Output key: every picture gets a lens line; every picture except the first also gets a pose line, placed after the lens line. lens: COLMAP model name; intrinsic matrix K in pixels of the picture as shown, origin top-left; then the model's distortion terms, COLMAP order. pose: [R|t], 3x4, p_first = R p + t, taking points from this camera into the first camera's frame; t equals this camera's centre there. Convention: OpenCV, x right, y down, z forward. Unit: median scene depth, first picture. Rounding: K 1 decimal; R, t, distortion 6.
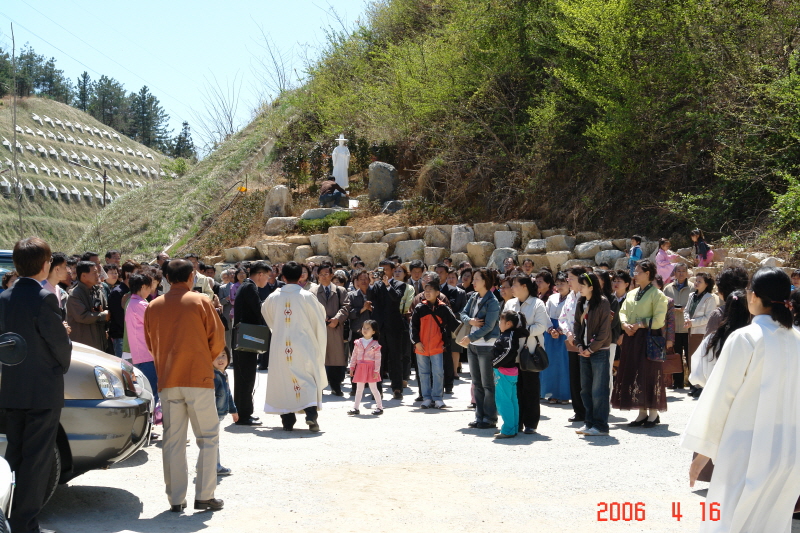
lens RADIAL K [[1388.5, 0, 400.0], [0, 1388.5, 266.5], [0, 0, 1]] dist [-0.001960, -0.004405]
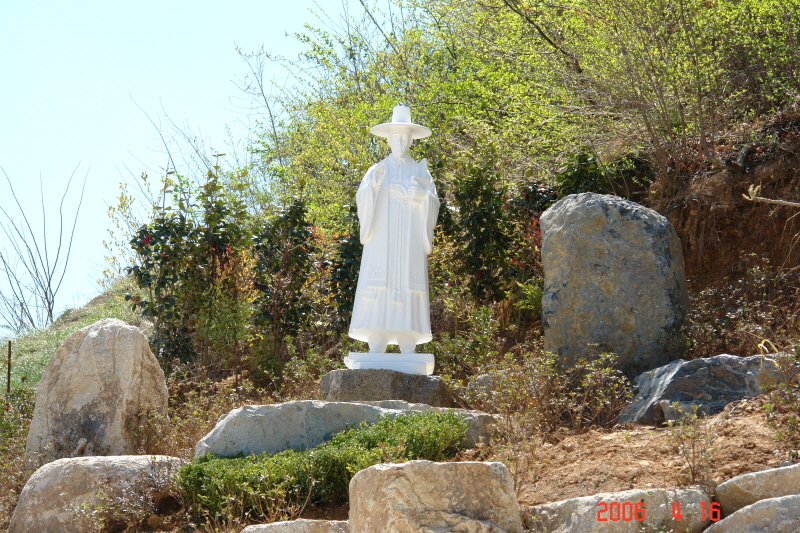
lens RADIAL K [[2018.6, 0, 400.0], [0, 2018.6, 266.5], [0, 0, 1]] dist [-0.024729, 0.003491]
pose [[0.999943, 0.010115, -0.003287, -0.042234], [-0.010584, 0.976860, -0.213618, -0.001375], [0.001051, 0.213640, 0.976912, 0.715037]]
